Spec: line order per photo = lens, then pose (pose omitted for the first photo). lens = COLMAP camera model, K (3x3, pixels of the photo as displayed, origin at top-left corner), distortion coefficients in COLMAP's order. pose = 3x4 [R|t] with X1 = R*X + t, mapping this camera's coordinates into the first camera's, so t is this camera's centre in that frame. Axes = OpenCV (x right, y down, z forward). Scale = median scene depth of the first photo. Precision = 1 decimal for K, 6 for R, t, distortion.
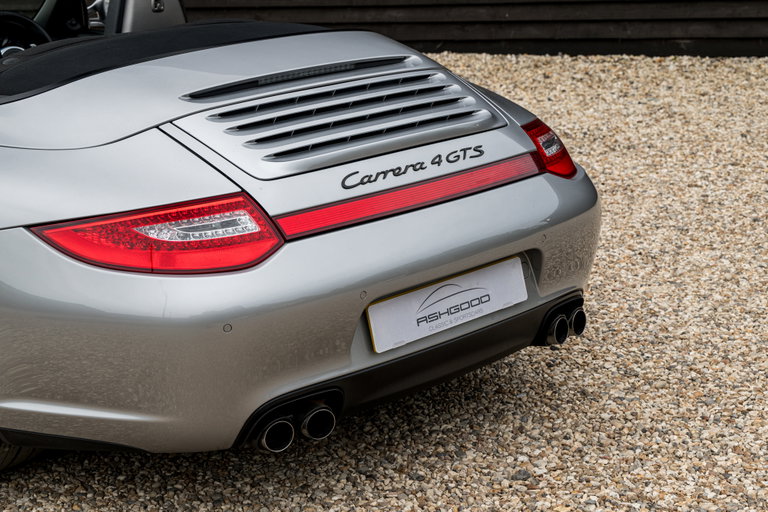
lens RADIAL K [[1529.4, 0, 384.0], [0, 1529.4, 256.0], [0, 0, 1]] dist [-0.020884, -0.053125]
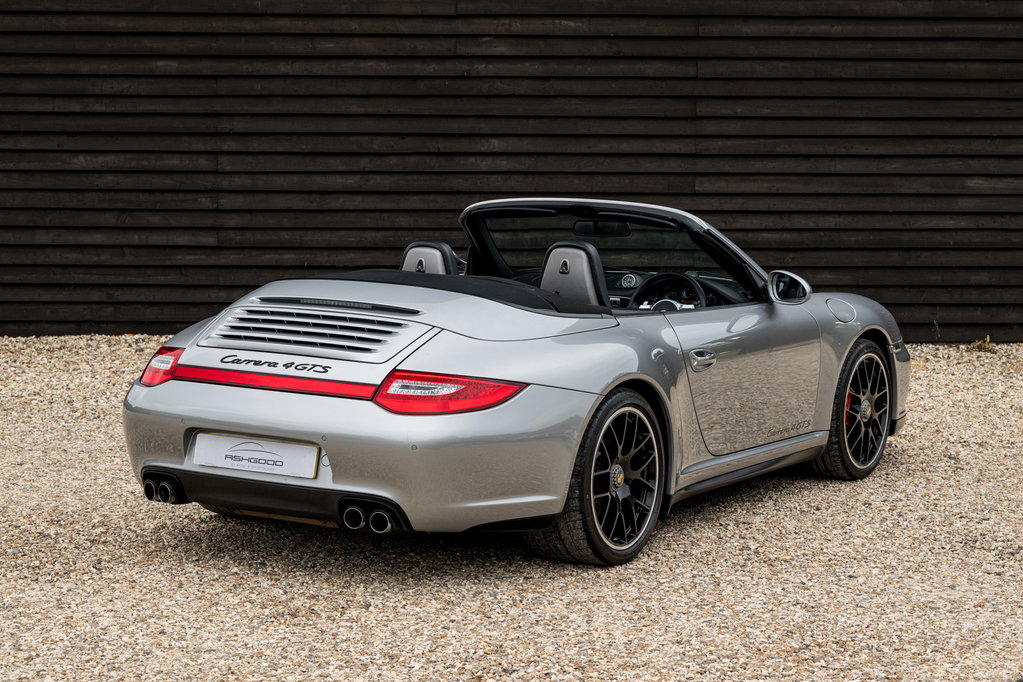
lens RADIAL K [[2431.4, 0, 511.5], [0, 2431.4, 341.0], [0, 0, 1]] dist [-0.003017, 0.017820]
pose [[0.239186, 0.150008, -0.959316, 2.467548], [-0.281184, 0.956360, 0.079438, -0.350285], [0.929368, 0.250744, 0.270928, 0.583496]]
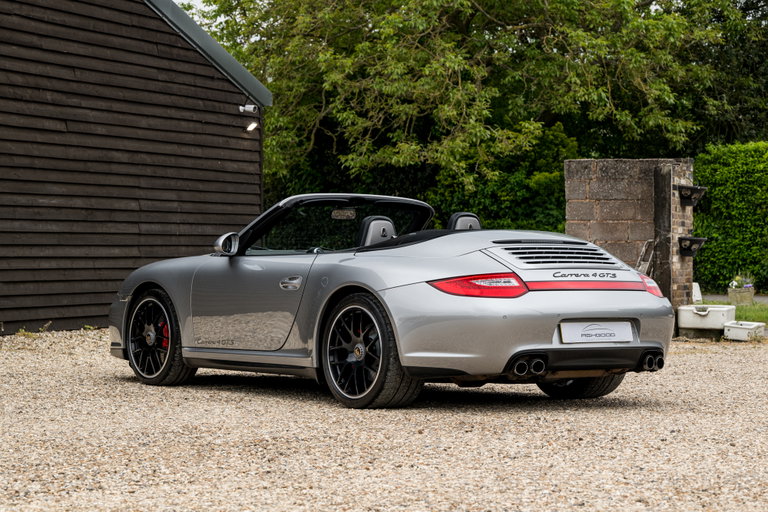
lens RADIAL K [[2052.1, 0, 384.0], [0, 2052.1, 256.0], [0, 0, 1]] dist [0.025957, -0.107817]
pose [[0.989495, 0.045860, -0.137101, 0.153213], [-0.080505, 0.962497, -0.259072, 0.794493], [0.120079, 0.267388, 0.956078, -2.180015]]
